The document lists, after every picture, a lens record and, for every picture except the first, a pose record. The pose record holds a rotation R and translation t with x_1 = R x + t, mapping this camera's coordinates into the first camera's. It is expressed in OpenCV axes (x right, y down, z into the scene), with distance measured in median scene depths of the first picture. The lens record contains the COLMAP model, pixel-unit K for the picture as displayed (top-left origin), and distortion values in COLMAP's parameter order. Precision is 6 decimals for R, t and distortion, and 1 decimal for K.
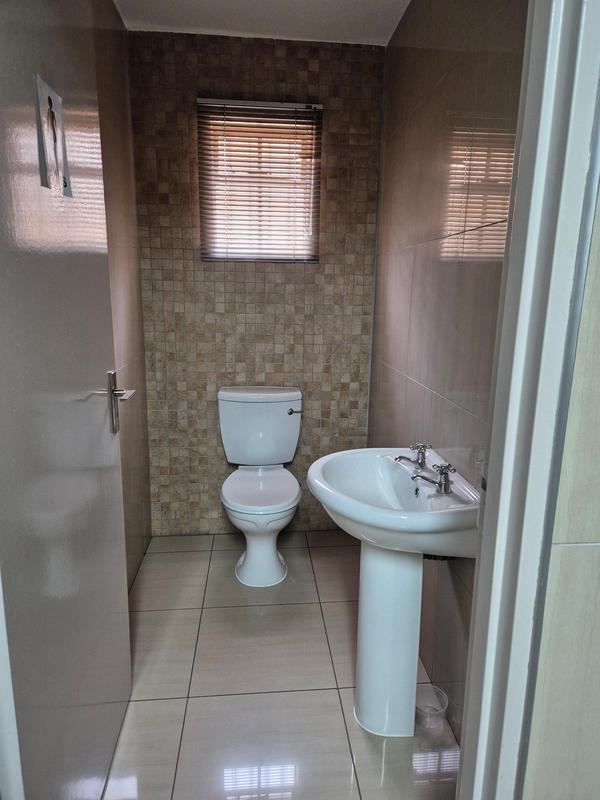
lens RADIAL K [[537.0, 0, 298.7], [0, 537.0, 399.4], [0, 0, 1]] dist [0.058624, -0.001290]
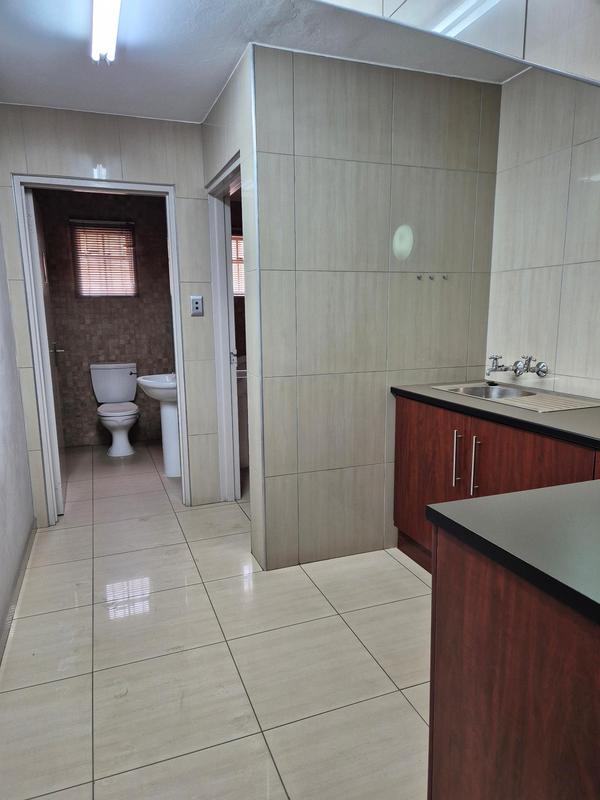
lens RADIAL K [[537.0, 0, 298.7], [0, 537.0, 403.5], [0, 0, 1]] dist [0.058624, -0.001290]
pose [[0.960539, -0.073640, 0.268220, 0.036157], [0.079512, 0.996772, -0.011083, 0.200173], [-0.266539, 0.031973, 0.963294, -1.040683]]
